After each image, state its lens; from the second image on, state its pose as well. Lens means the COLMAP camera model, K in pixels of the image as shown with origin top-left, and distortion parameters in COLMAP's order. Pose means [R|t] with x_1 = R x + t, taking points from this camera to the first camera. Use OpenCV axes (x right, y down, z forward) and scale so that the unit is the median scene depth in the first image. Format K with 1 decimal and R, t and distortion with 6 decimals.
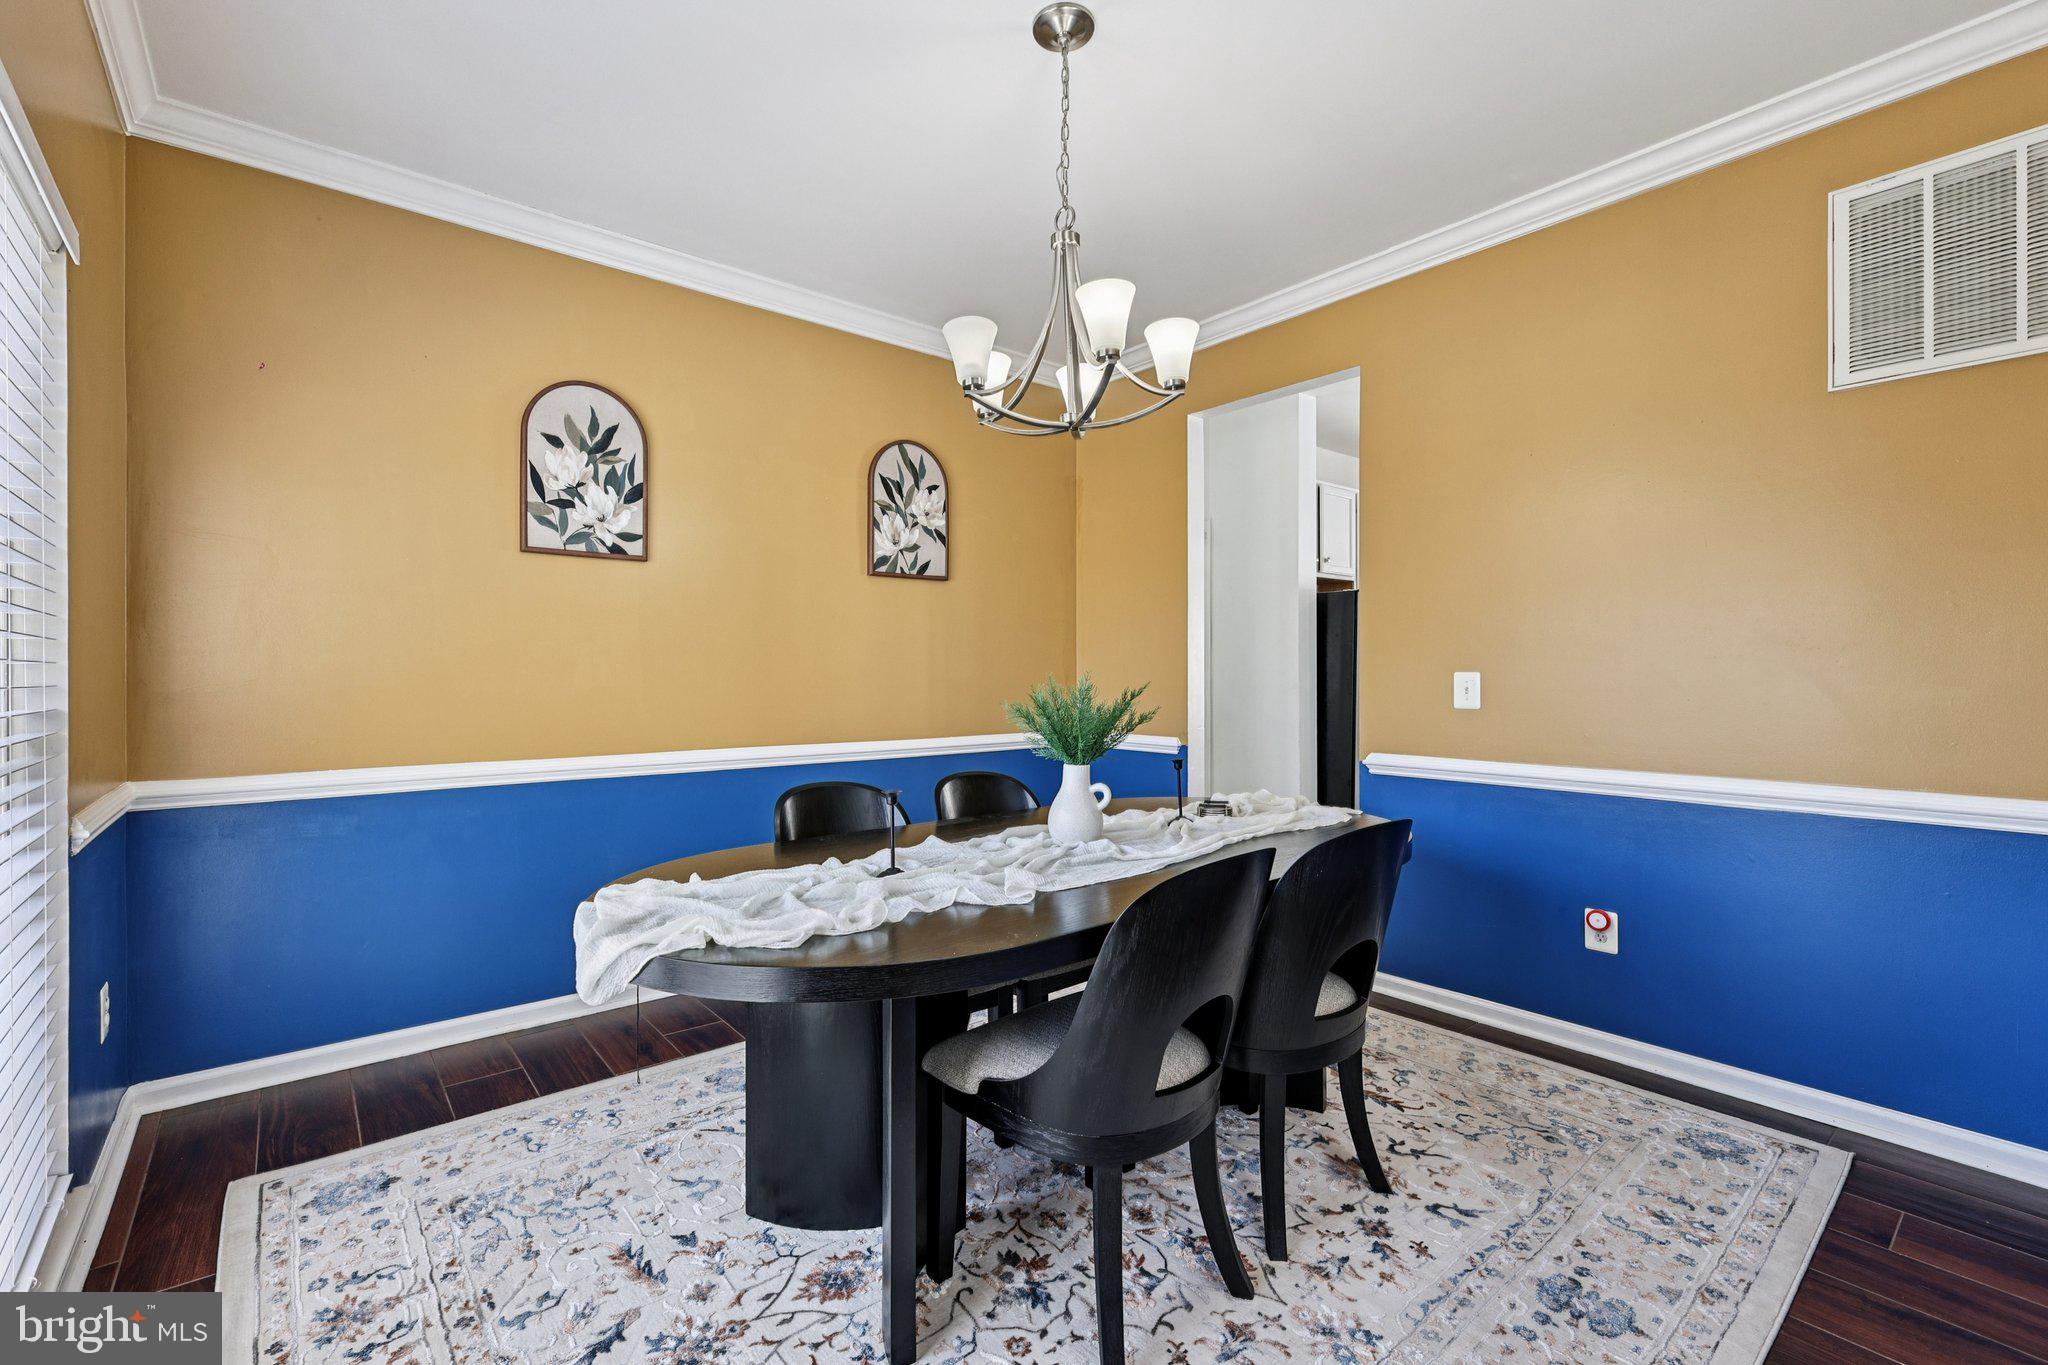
lens RADIAL K [[895.5, 0, 1020.9], [0, 895.5, 676.4], [0, 0, 1]] dist [0.001029, -0.000079]
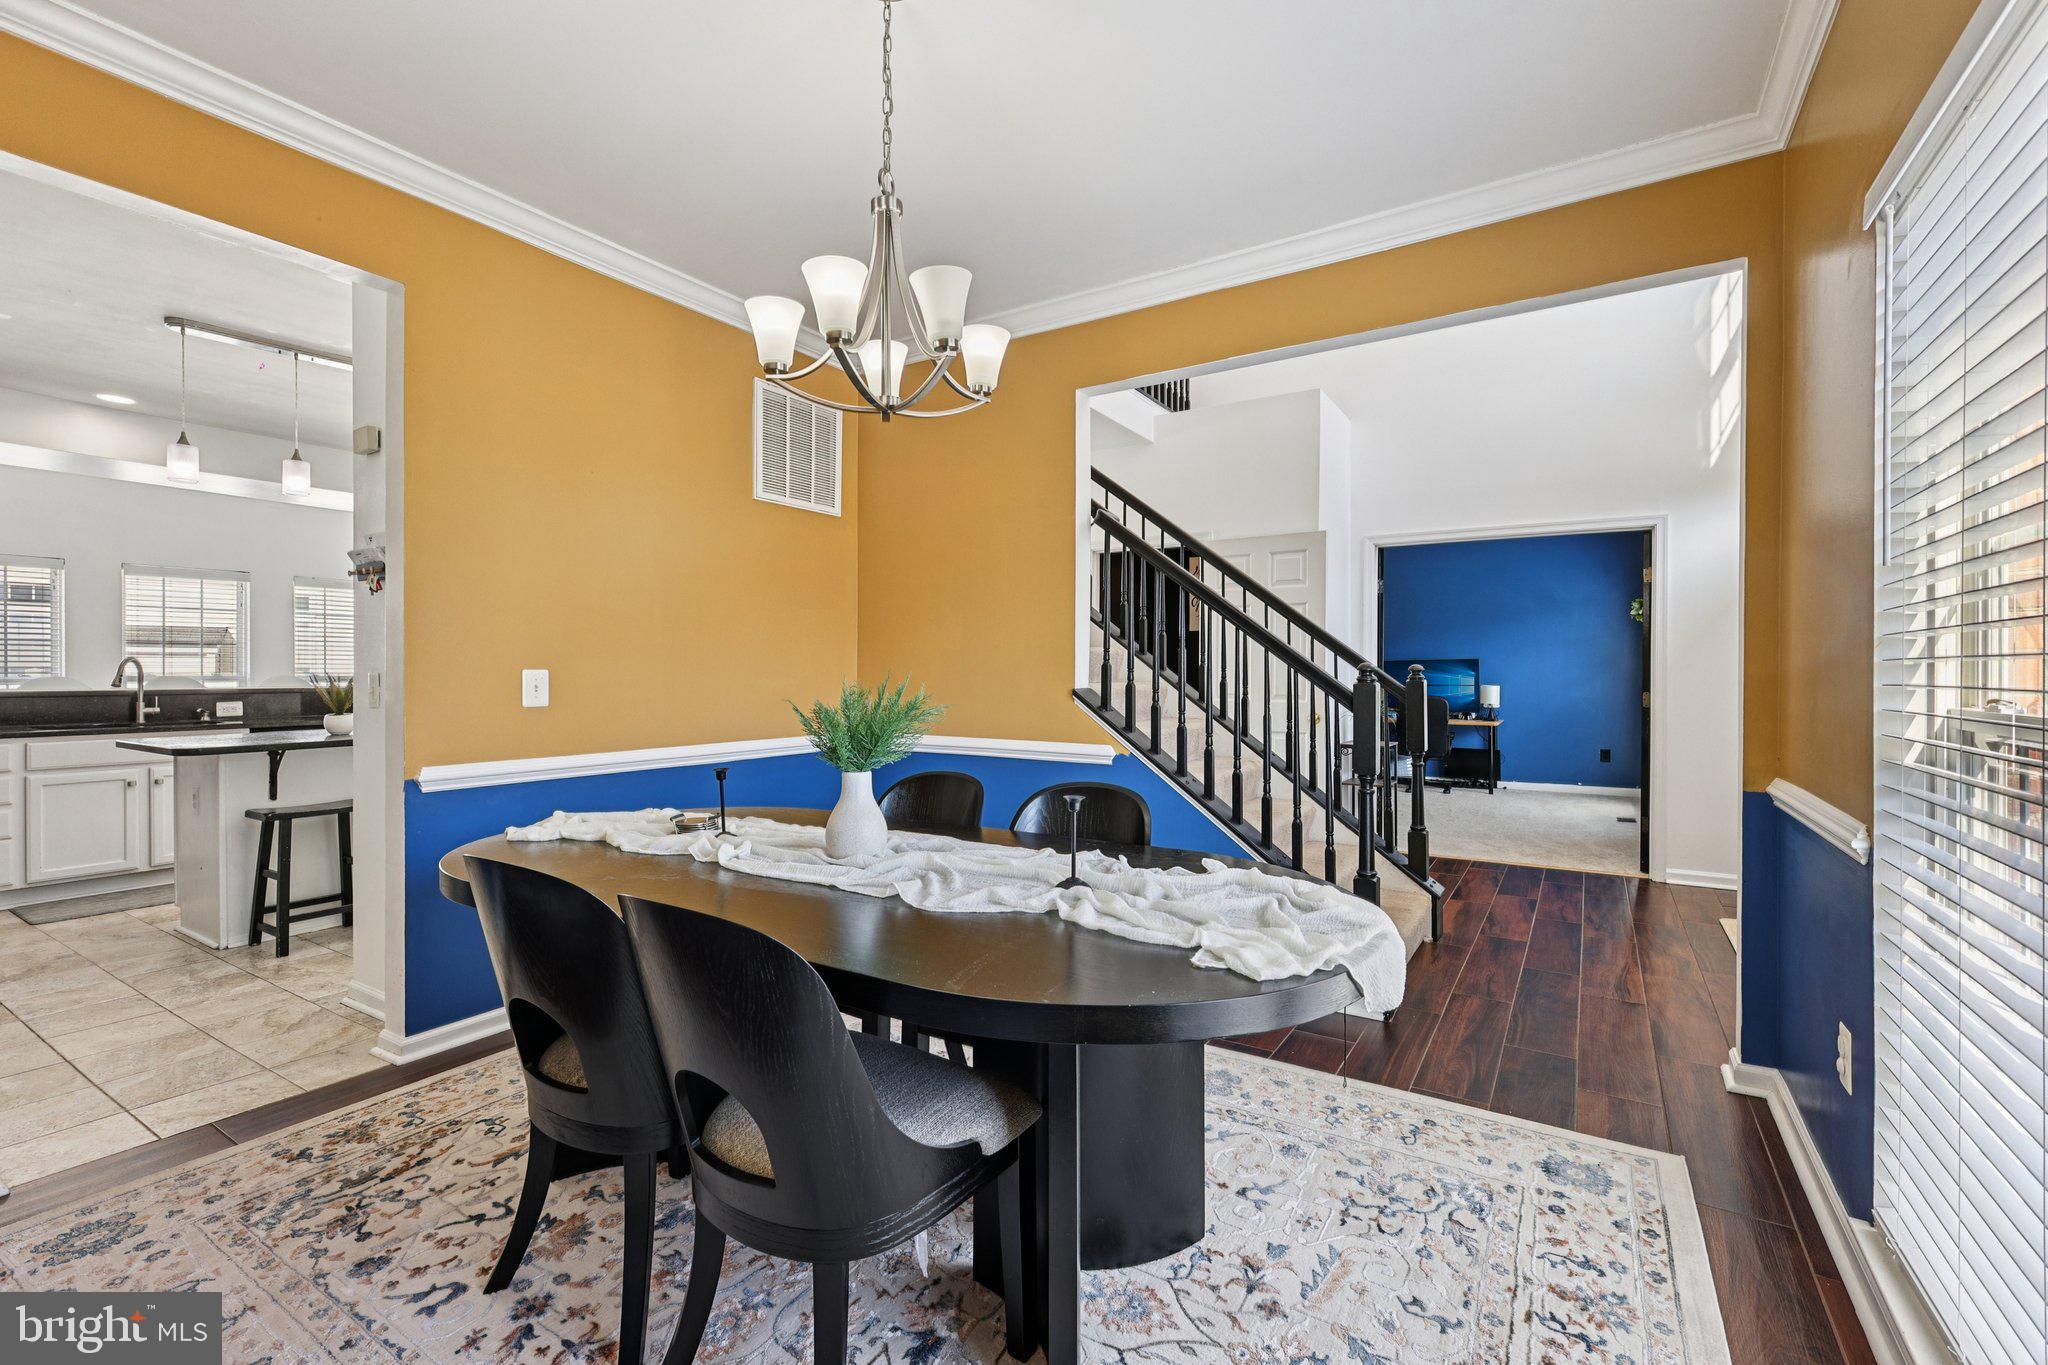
lens RADIAL K [[895.5, 0, 1020.9], [0, 895.5, 676.4], [0, 0, 1]] dist [0.001029, -0.000079]
pose [[-0.307085, -0.002748, 0.951678, -0.881795], [-0.003135, 0.999993, 0.001876, -0.000999], [-0.951677, -0.002408, -0.307092, 1.153295]]
